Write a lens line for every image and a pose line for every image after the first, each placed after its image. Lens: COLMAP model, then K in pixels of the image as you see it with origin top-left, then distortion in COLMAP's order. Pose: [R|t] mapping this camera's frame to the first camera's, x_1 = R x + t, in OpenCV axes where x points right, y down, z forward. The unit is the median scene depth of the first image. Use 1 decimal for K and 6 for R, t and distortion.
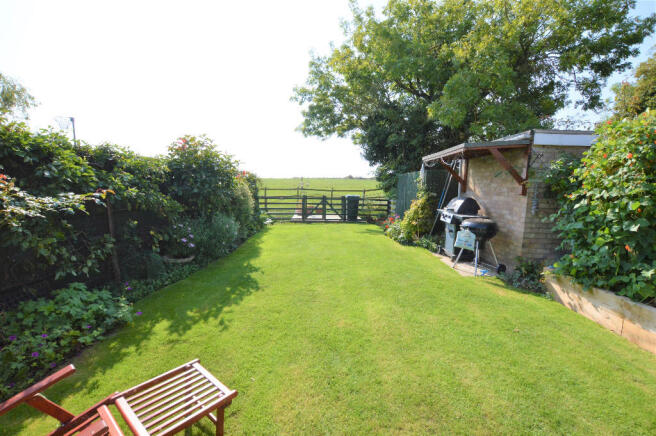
lens RADIAL K [[293.9, 0, 330.8], [0, 293.9, 221.9], [0, 0, 1]] dist [-0.039184, 0.007914]
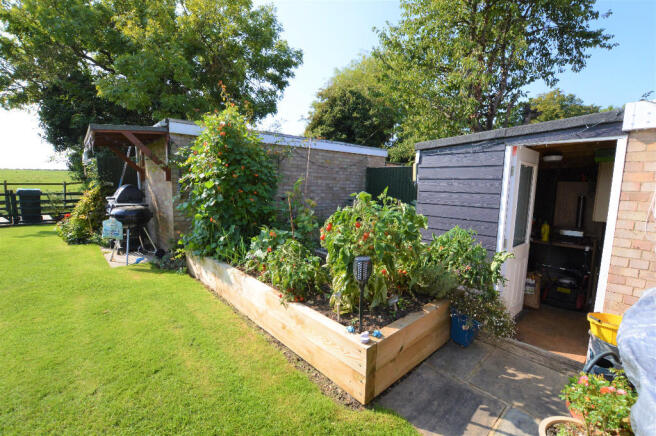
lens RADIAL K [[293.9, 0, 330.8], [0, 293.9, 221.9], [0, 0, 1]] dist [-0.039184, 0.007914]
pose [[0.720738, -0.096070, 0.686518, 0.133140], [0.081203, 0.995233, 0.054021, 0.017956], [-0.688435, 0.016812, 0.725103, -0.064185]]
